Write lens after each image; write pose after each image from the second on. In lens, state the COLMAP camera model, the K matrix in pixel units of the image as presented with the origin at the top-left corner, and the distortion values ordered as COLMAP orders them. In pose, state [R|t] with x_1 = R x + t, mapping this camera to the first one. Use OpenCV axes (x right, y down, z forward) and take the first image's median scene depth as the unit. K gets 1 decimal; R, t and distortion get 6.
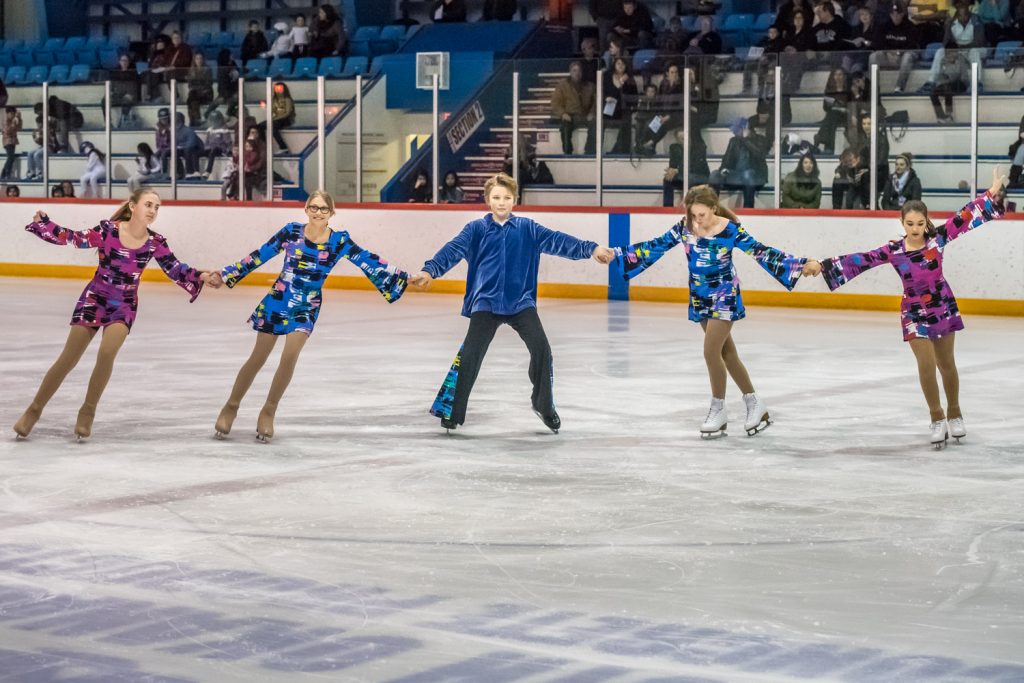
lens RADIAL K [[2156.2, 0, 512.0], [0, 2156.2, 341.5], [0, 0, 1]] dist [-0.014522, 0.179540]
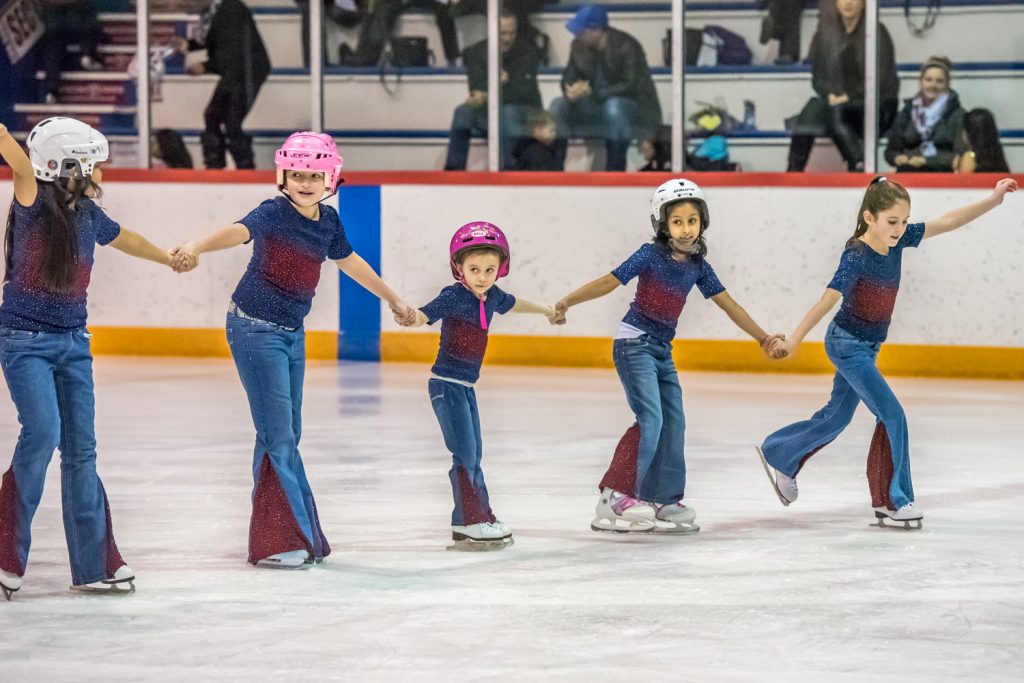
lens RADIAL K [[2156.2, 0, 512.0], [0, 2156.2, 341.5], [0, 0, 1]] dist [-0.014522, 0.179540]
pose [[0.971032, -0.020561, 0.238061, -0.036847], [0.026824, 0.999373, -0.023101, -0.011939], [-0.237437, 0.028817, 0.970975, 0.537279]]
